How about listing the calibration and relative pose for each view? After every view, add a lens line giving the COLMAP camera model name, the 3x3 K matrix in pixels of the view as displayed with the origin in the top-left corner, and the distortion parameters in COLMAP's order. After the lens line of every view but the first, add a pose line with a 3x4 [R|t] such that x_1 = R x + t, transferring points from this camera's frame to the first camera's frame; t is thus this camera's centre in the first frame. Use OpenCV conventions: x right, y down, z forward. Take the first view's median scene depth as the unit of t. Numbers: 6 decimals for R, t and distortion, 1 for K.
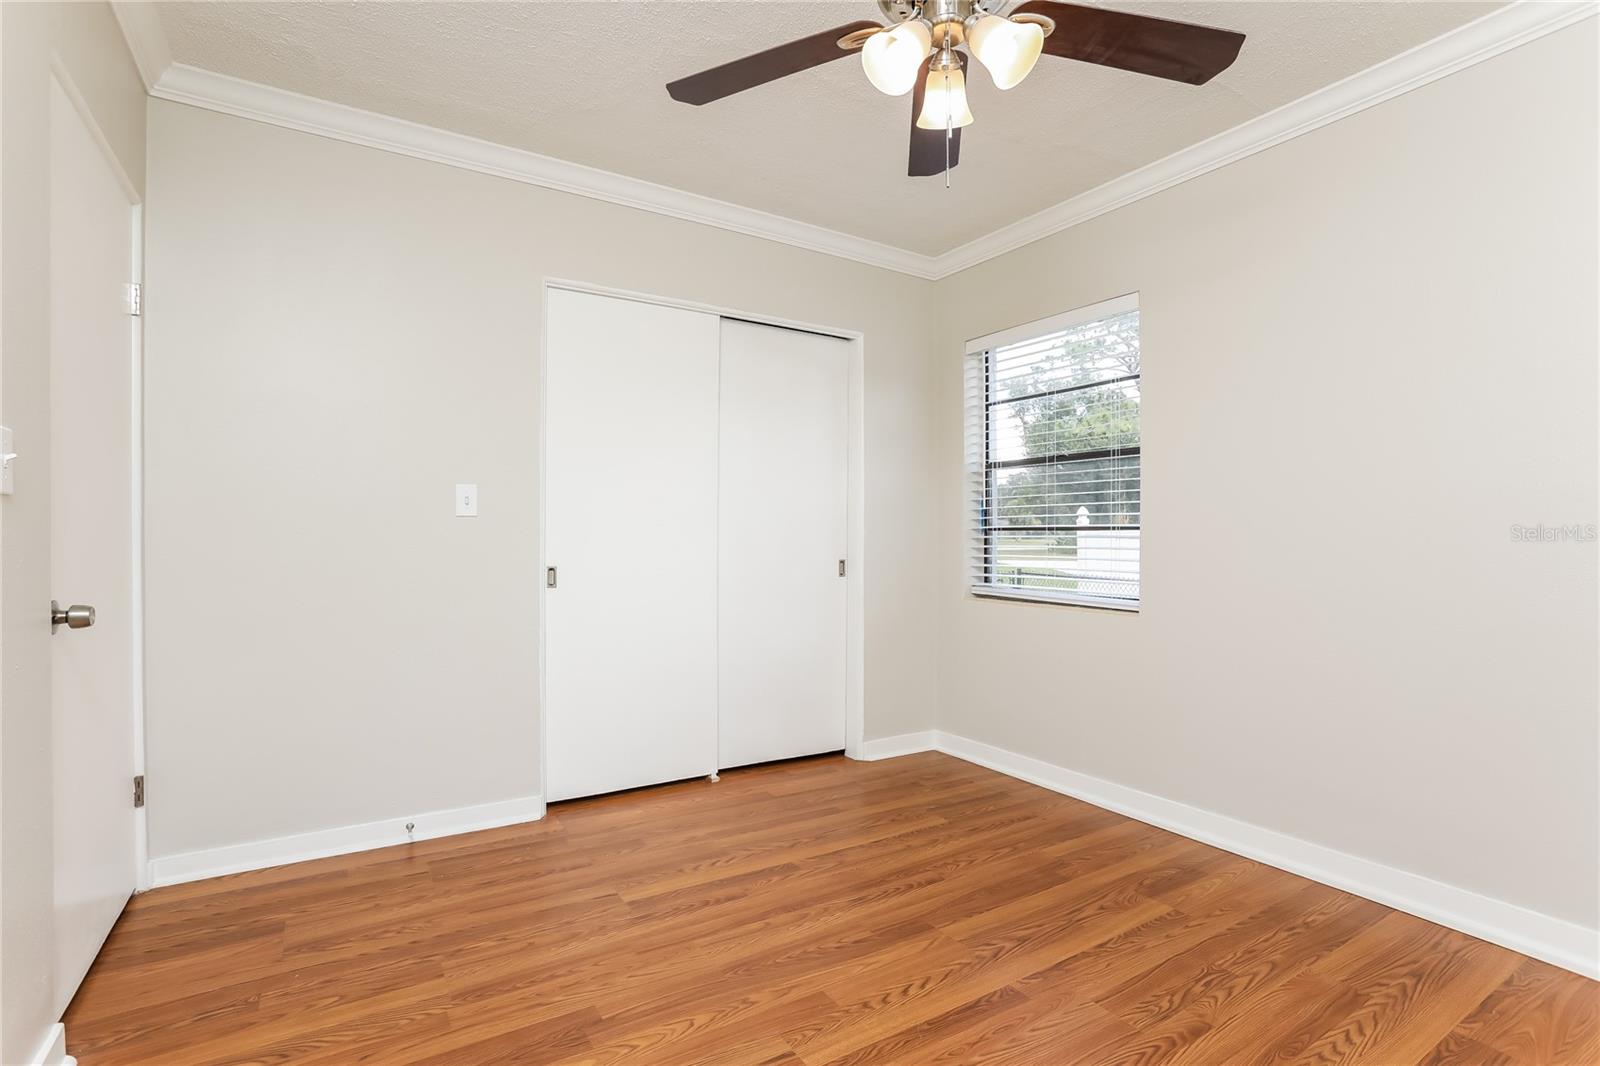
lens RADIAL K [[749.0, 0, 788.8], [0, 749.0, 533.7], [0, 0, 1]] dist [0.027664, 0.000163]
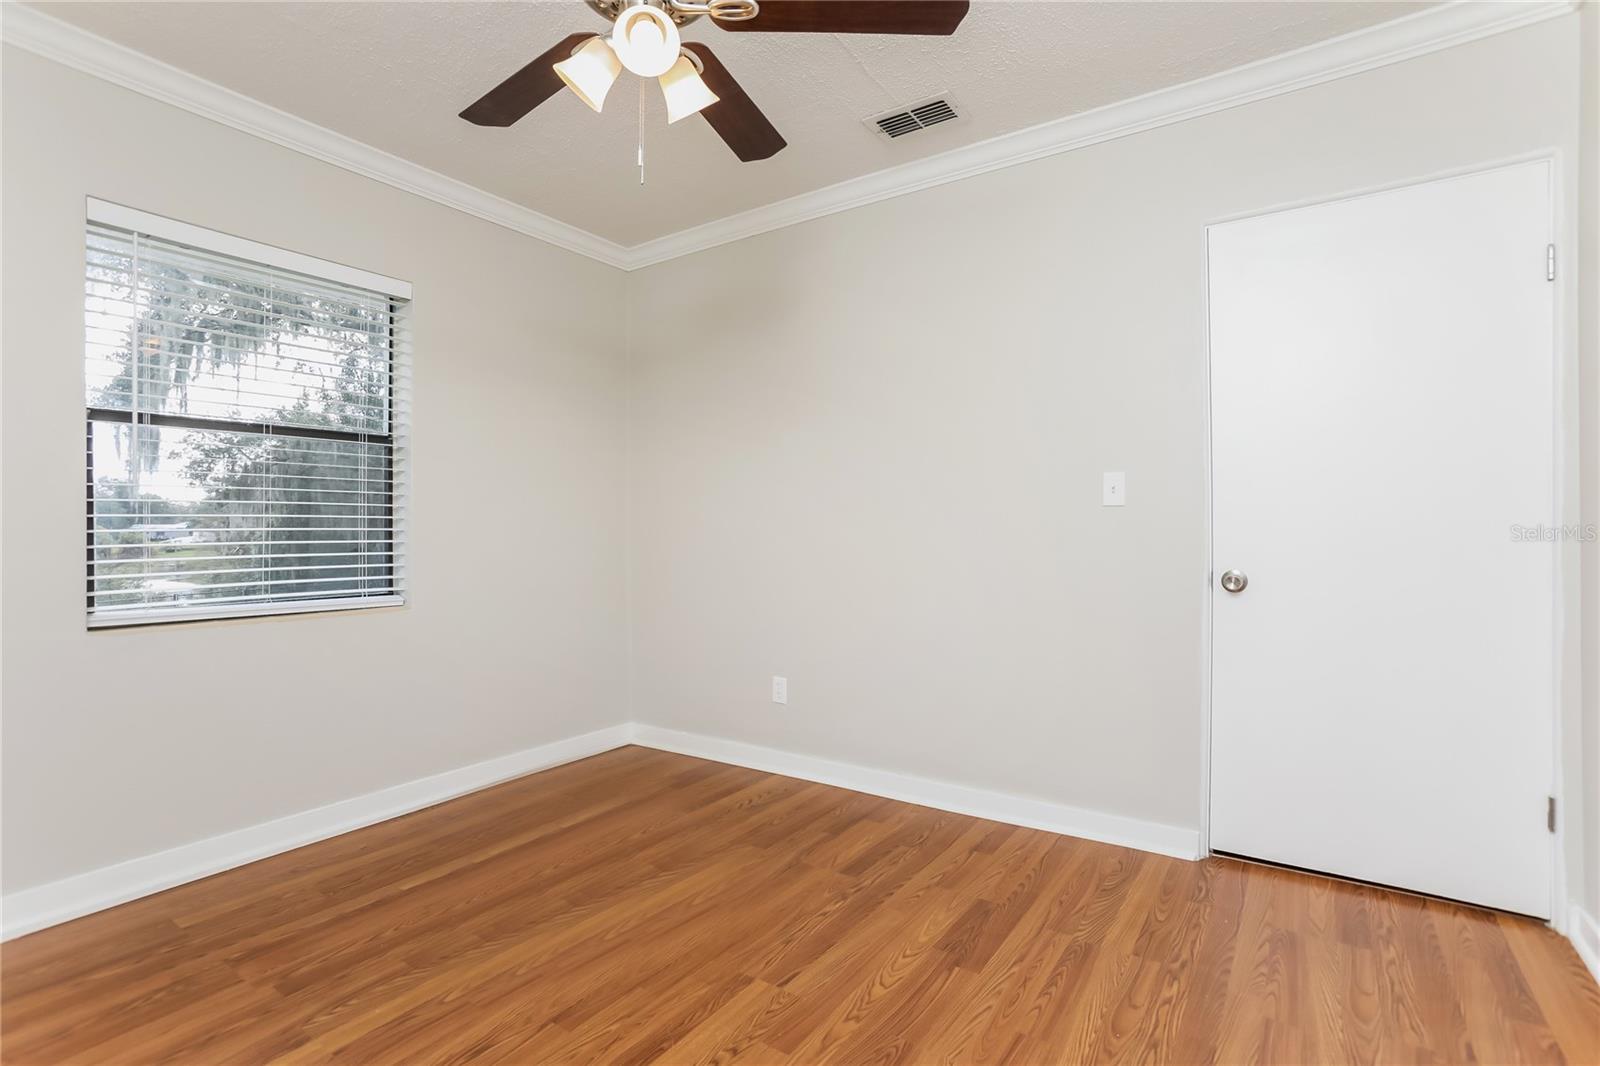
lens RADIAL K [[749.0, 0, 788.8], [0, 749.0, 533.7], [0, 0, 1]] dist [0.027664, 0.000163]
pose [[-0.913734, 0.002547, -0.406305, 0.398779], [0.002024, 0.999996, 0.001718, 0.013249], [0.406308, 0.000747, -0.913736, 1.817682]]
